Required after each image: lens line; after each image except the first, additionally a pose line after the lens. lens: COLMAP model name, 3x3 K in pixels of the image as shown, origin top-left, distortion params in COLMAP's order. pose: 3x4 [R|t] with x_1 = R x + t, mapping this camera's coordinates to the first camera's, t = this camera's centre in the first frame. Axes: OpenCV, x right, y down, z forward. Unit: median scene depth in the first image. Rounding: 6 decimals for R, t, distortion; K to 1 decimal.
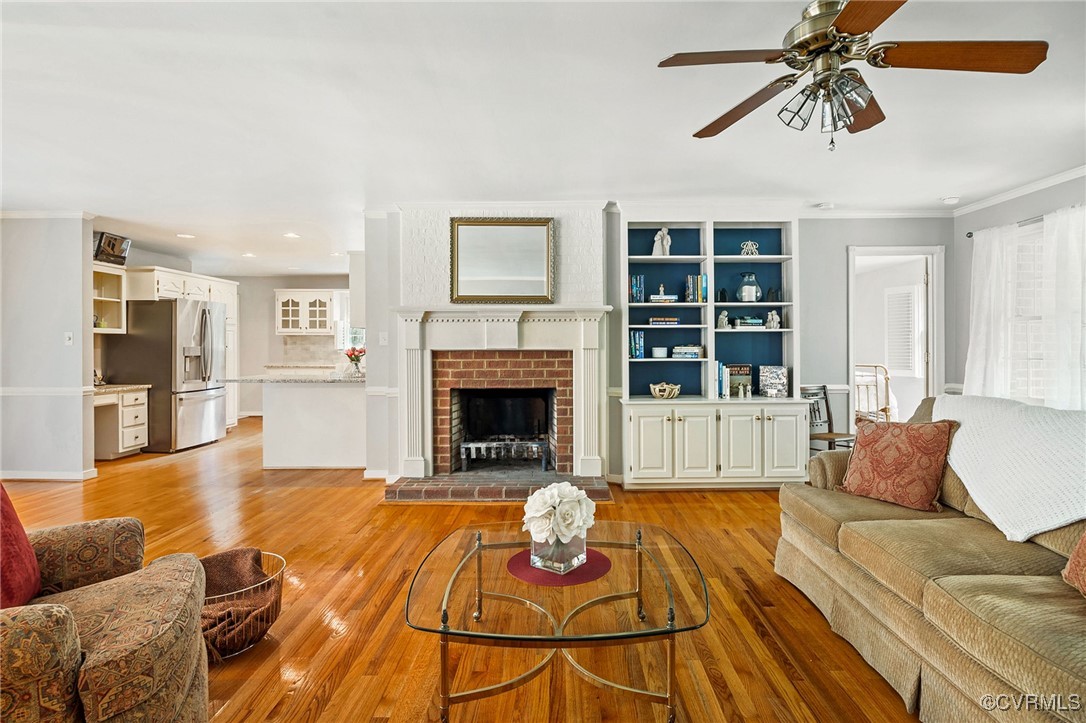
lens RADIAL K [[567.8, 0, 569.0], [0, 567.8, 344.7], [0, 0, 1]] dist [-0.015317, -0.000070]
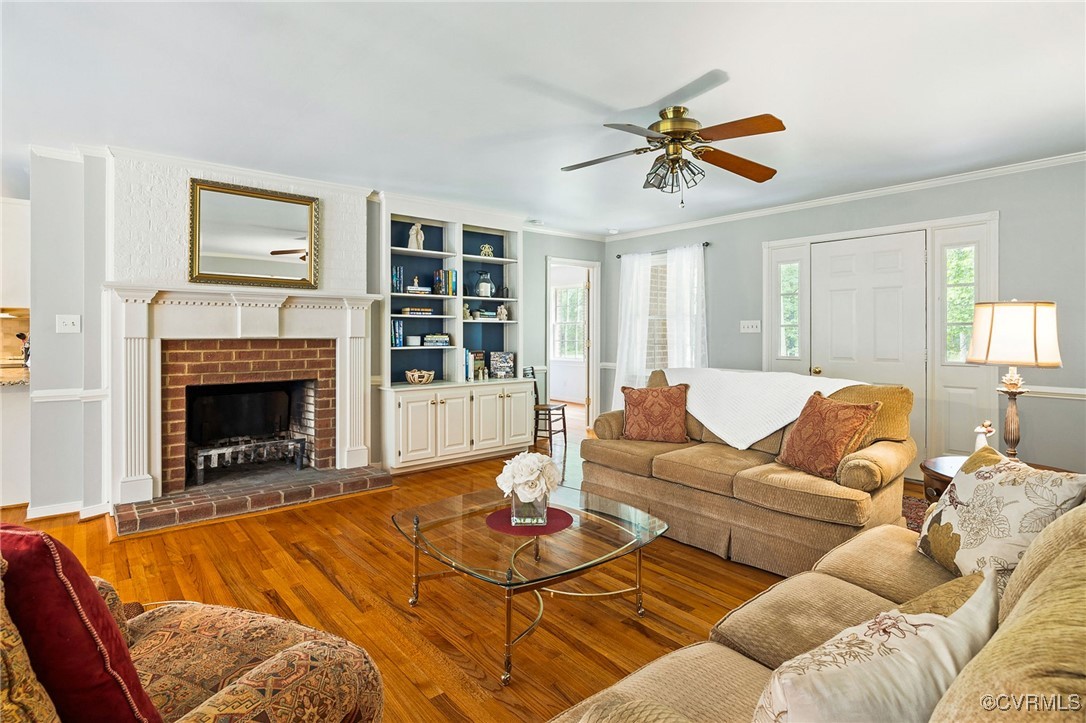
lens RADIAL K [[567.8, 0, 563.8], [0, 567.8, 329.8], [0, 0, 1]] dist [-0.015317, -0.000070]
pose [[0.748476, 0.008382, 0.663109, -0.334570], [-0.005401, 0.999964, -0.006544, -0.001418], [-0.663140, 0.001317, 0.748494, 0.027693]]
